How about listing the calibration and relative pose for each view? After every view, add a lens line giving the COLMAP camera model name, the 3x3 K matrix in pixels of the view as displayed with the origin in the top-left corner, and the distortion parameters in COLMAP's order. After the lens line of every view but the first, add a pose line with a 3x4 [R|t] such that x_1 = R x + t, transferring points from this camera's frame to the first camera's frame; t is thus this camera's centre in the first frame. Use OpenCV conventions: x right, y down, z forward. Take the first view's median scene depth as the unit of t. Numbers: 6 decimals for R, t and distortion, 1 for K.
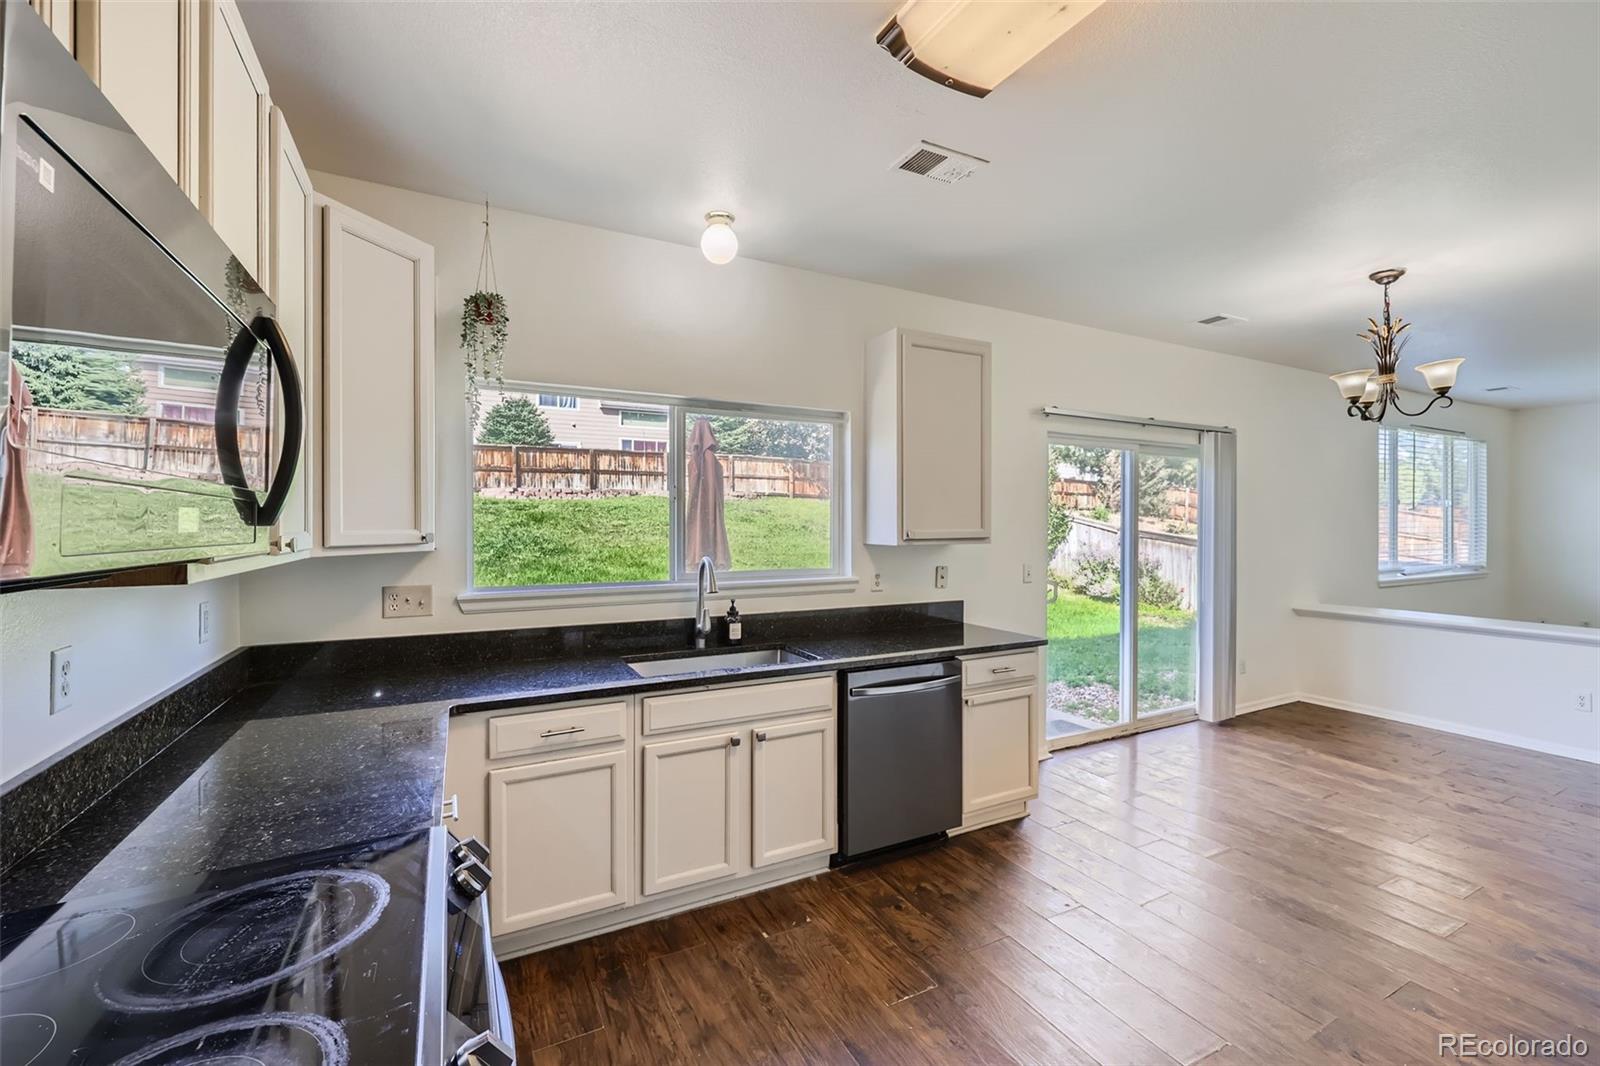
lens RADIAL K [[661.6, 0, 805.6], [0, 661.6, 513.7], [0, 0, 1]] dist [-0.002082, 0.000096]
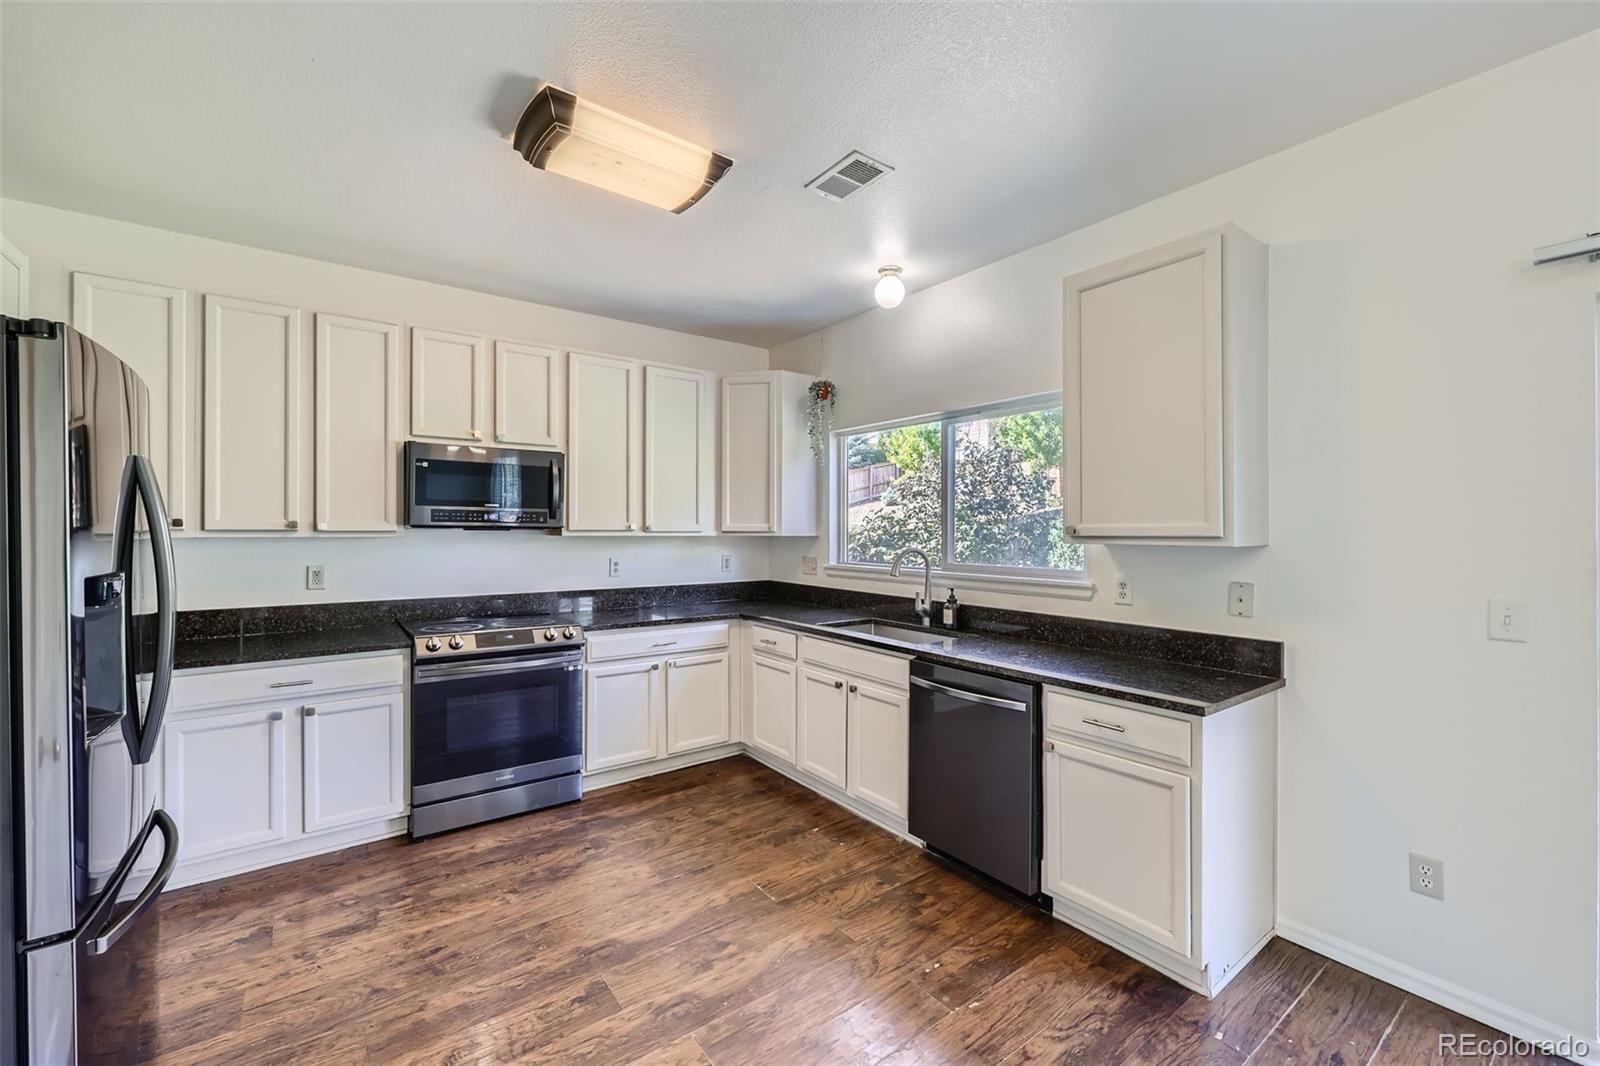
lens RADIAL K [[661.6, 0, 829.7], [0, 661.6, 538.5], [0, 0, 1]] dist [-0.002082, 0.000096]
pose [[0.175578, 0.006451, -0.984444, 1.074538], [0.001303, 0.999976, 0.006785, 0.044752], [0.984465, -0.002474, 0.175566, 0.696529]]
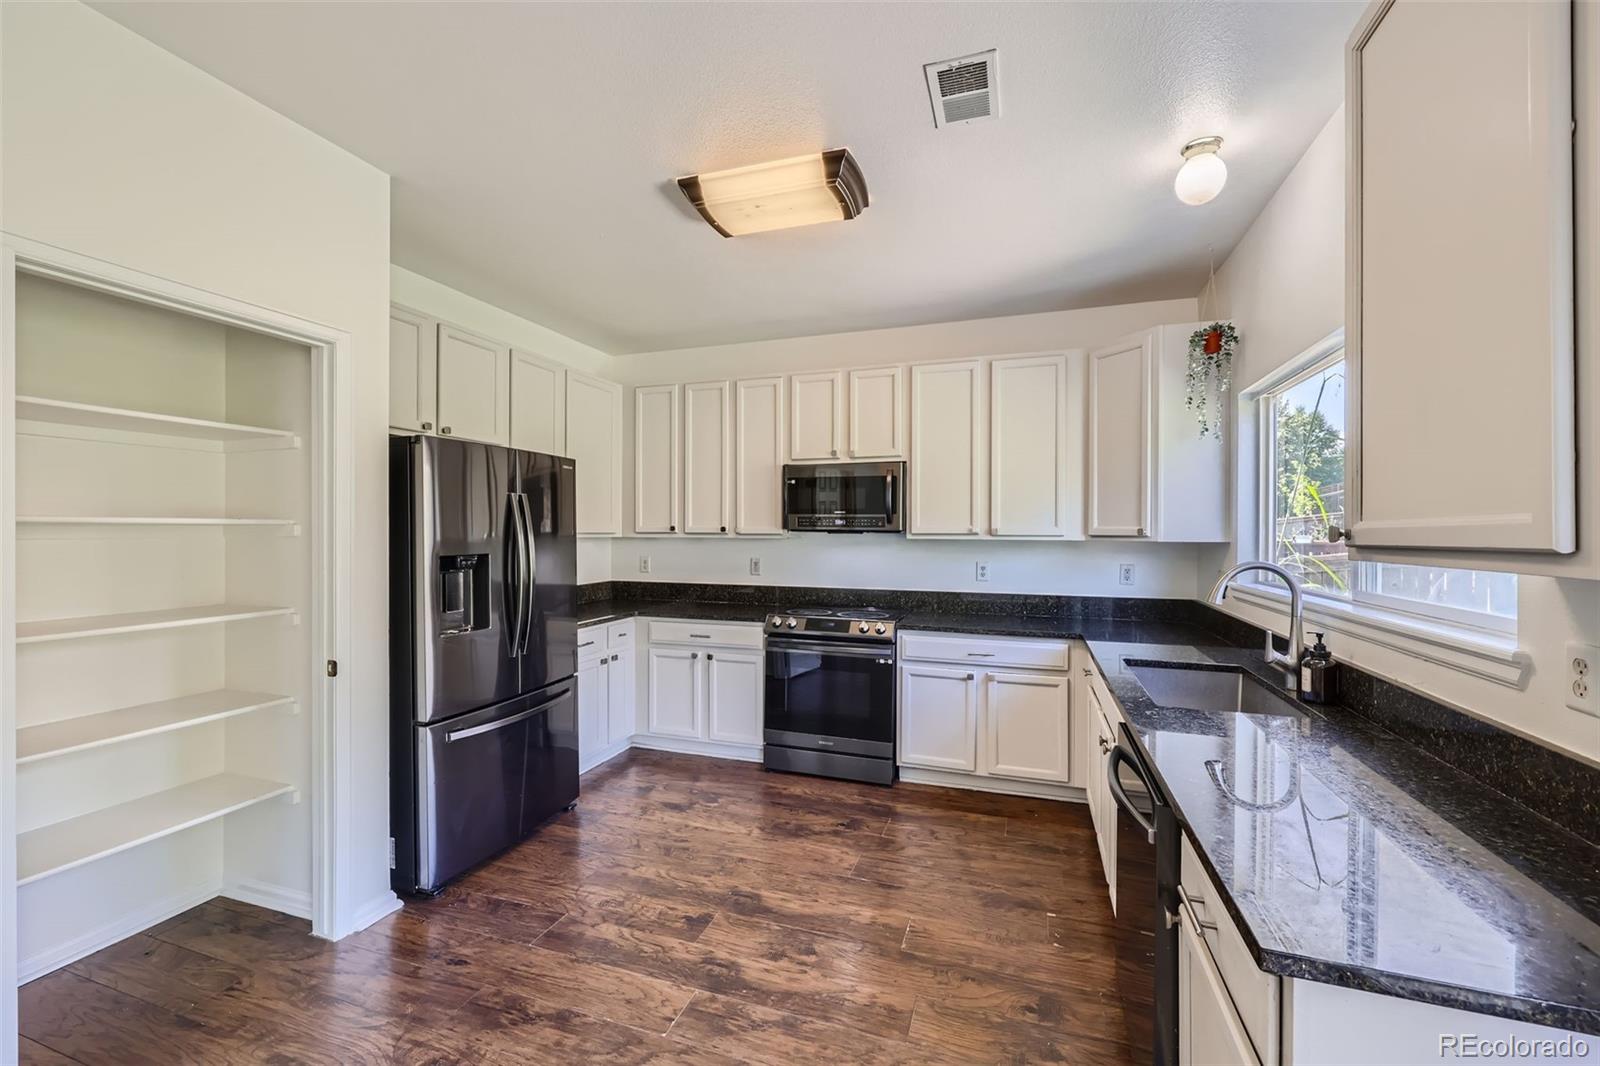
lens RADIAL K [[661.6, 0, 798.3], [0, 661.6, 540.7], [0, 0, 1]] dist [-0.002082, 0.000096]
pose [[-0.732620, -0.000117, -0.680638, 0.809957], [-0.006810, 0.999951, 0.007158, 0.043832], [0.680604, 0.009879, -0.732585, 1.292199]]
